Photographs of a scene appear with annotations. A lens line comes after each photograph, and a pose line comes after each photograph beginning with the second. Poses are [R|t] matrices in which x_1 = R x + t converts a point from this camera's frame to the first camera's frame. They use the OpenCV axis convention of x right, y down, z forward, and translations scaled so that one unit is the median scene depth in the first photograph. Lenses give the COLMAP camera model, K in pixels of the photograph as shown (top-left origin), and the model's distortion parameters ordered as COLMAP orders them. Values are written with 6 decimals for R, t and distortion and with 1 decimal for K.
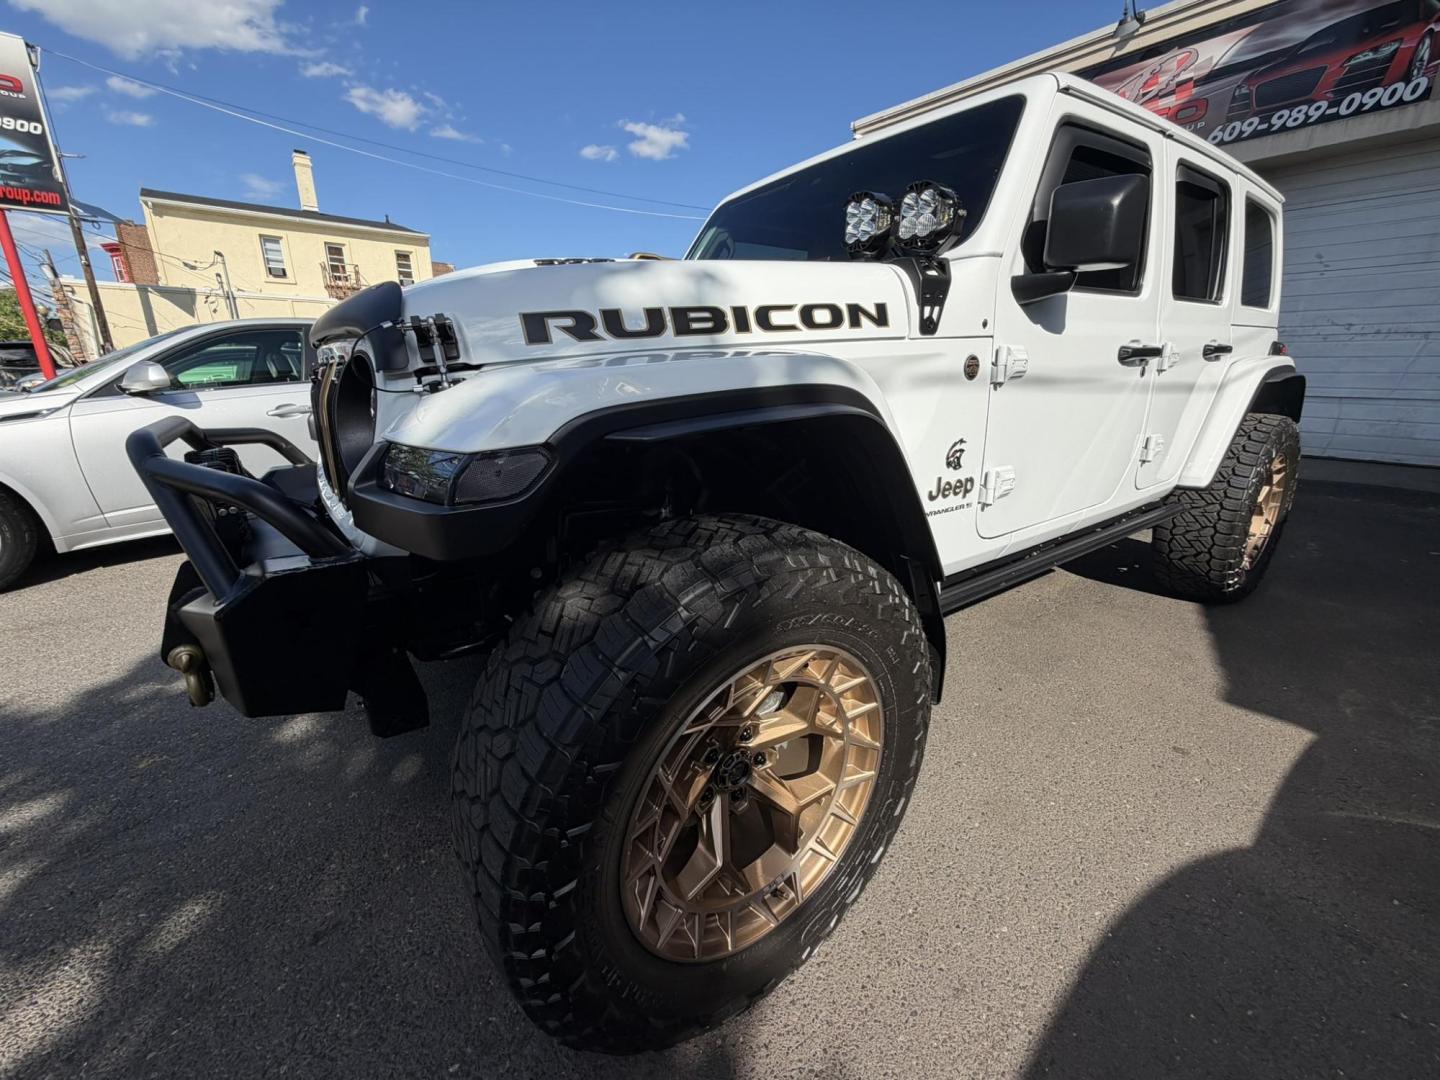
lens RADIAL K [[573.9, 0, 716.8], [0, 573.9, 541.8], [0, 0, 1]] dist [-0.001205, 0.000310]
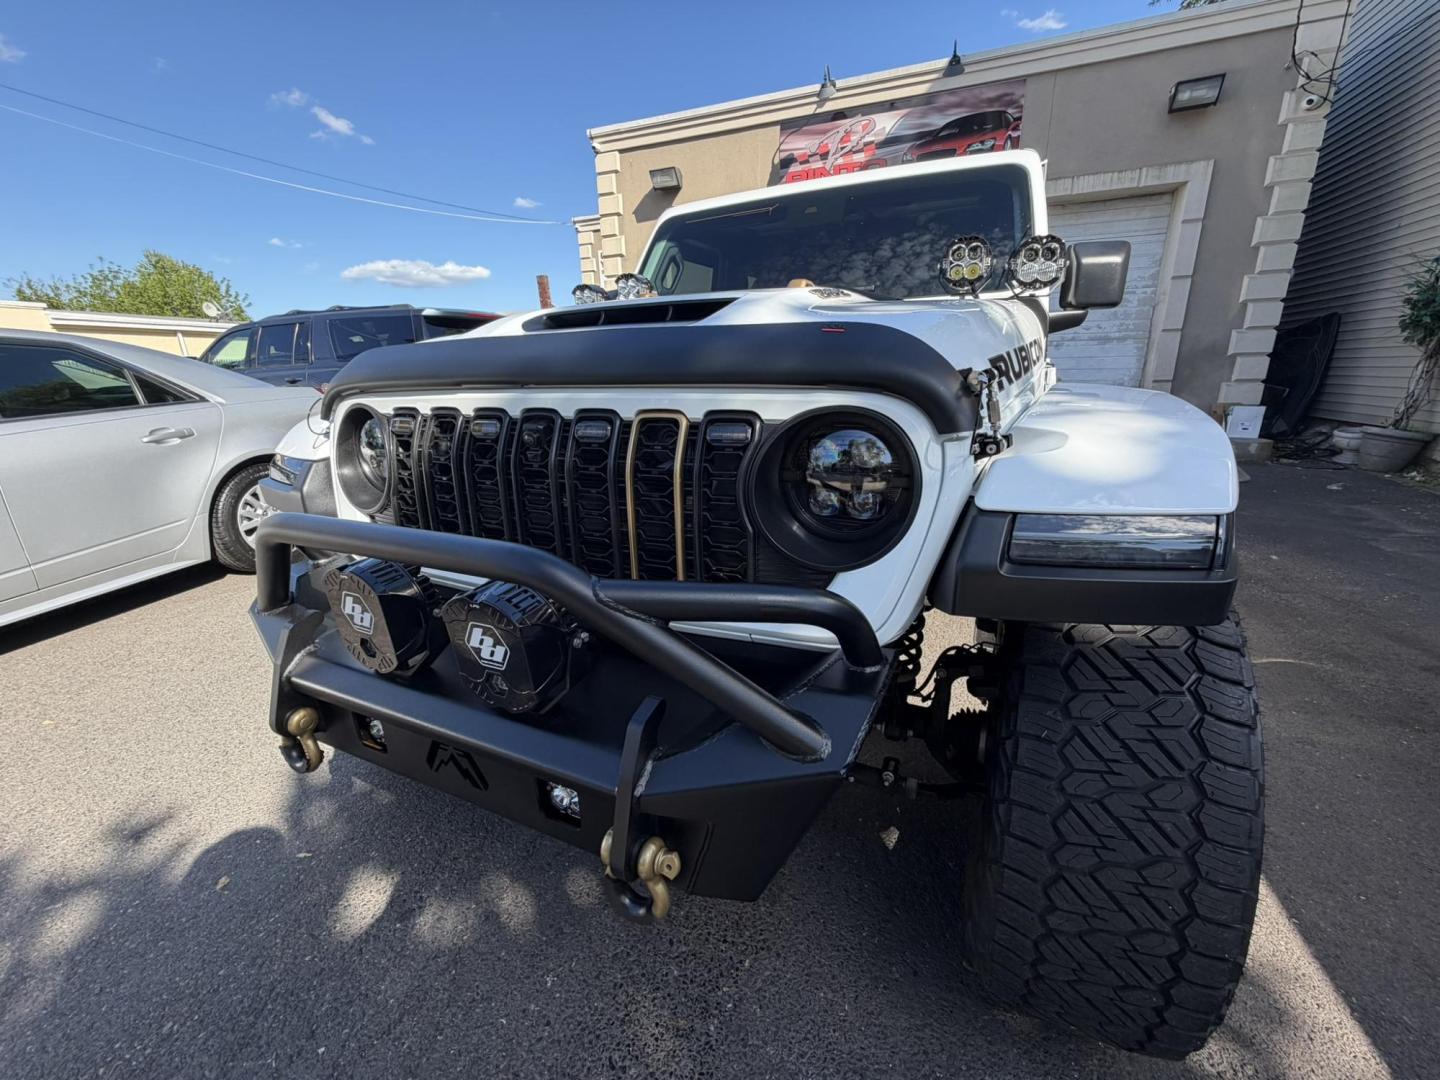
lens RADIAL K [[574.9, 0, 717.0], [0, 574.9, 542.4], [0, 0, 1]] dist [-0.000480, 0.000202]
pose [[0.882147, -0.155575, 0.444537, -0.540204], [0.157811, 0.986943, 0.032238, -0.089906], [-0.443748, 0.041715, 0.895180, 0.161670]]
